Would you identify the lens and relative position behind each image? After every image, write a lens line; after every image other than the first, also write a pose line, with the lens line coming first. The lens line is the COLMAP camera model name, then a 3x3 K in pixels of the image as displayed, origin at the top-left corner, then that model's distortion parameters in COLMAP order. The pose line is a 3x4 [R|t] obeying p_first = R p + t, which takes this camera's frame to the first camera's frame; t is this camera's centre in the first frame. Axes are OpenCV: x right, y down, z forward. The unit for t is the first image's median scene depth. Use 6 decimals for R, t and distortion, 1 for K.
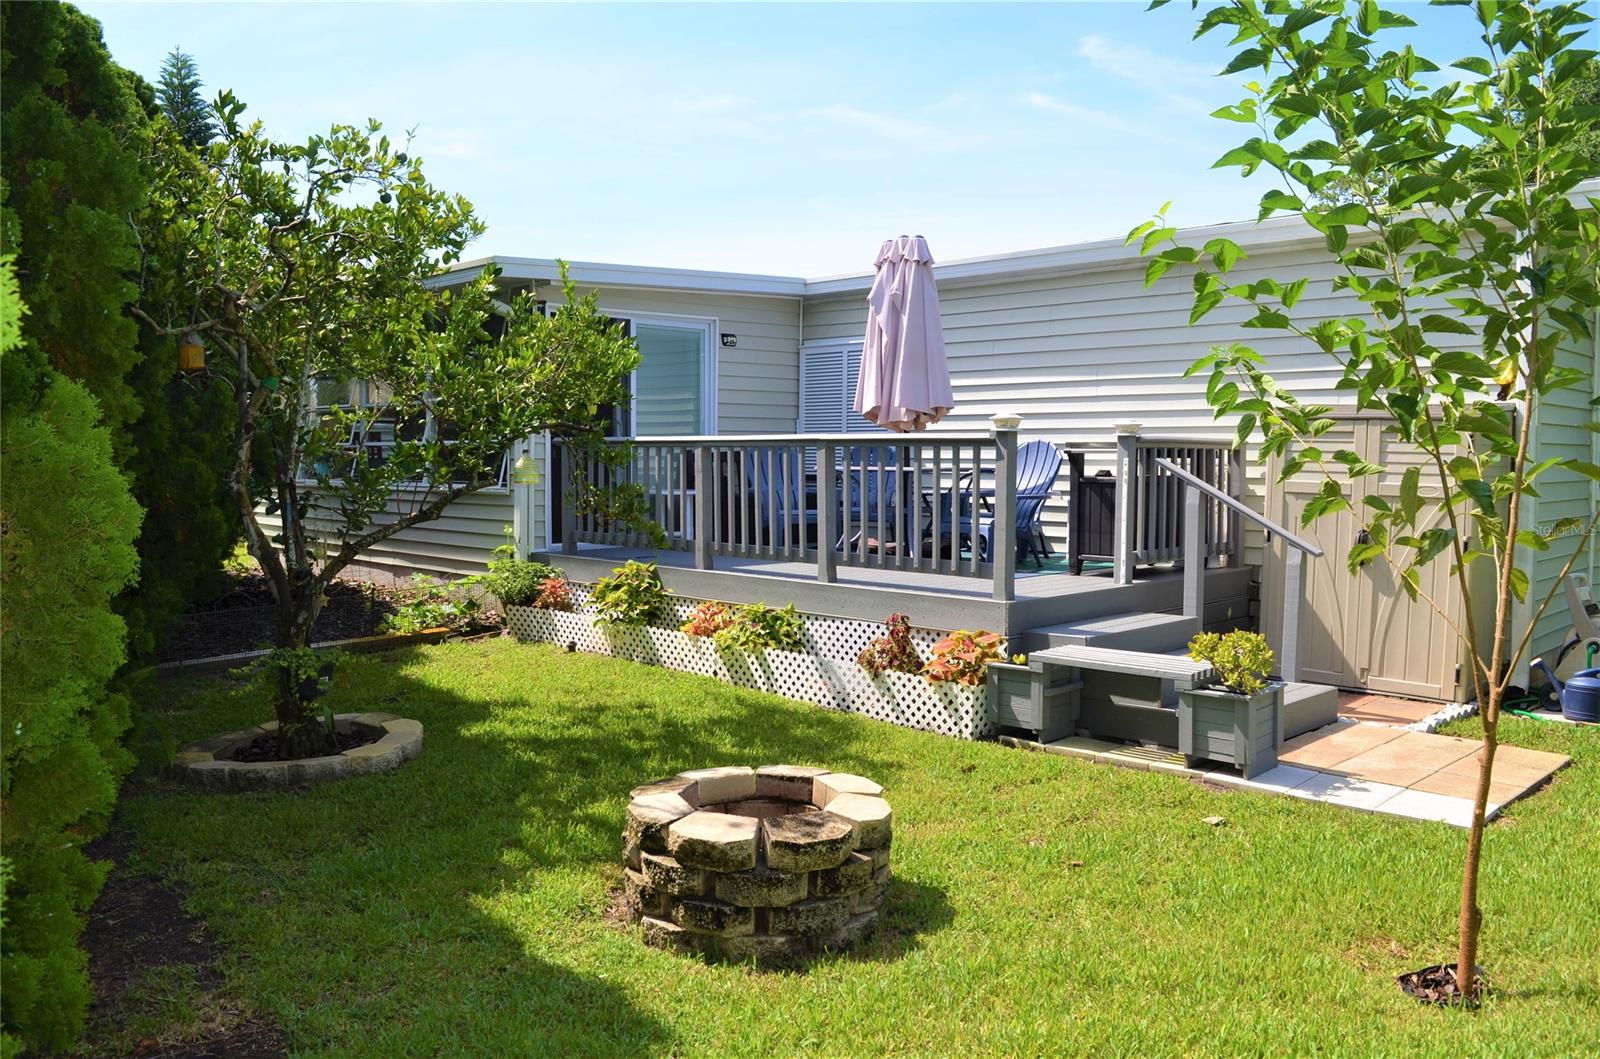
lens RADIAL K [[1258.1, 0, 801.4], [0, 1258.1, 527.7], [0, 0, 1]] dist [-0.078765, 0.007430]
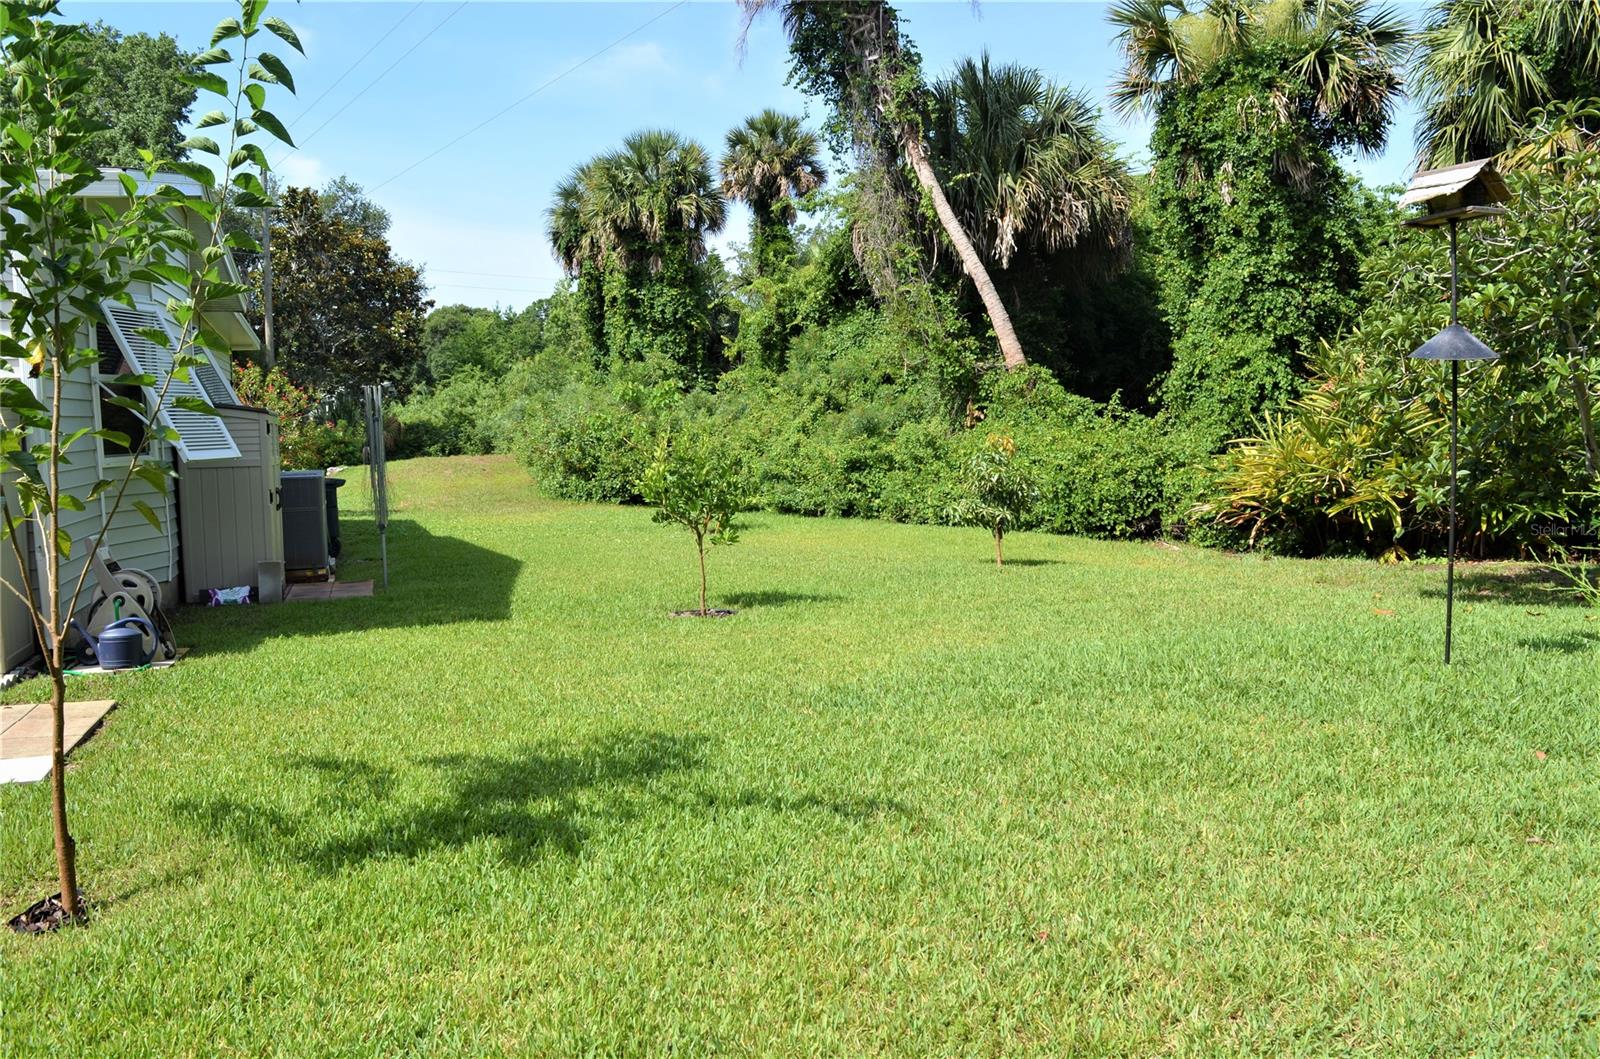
lens RADIAL K [[1258.1, 0, 799.5], [0, 1258.1, 527.0], [0, 0, 1]] dist [-0.078765, 0.007430]
pose [[0.448741, -0.096114, 0.888478, -0.102506], [0.077083, 0.994657, 0.068669, 0.006896], [-0.890331, 0.037672, 0.453752, -0.101618]]
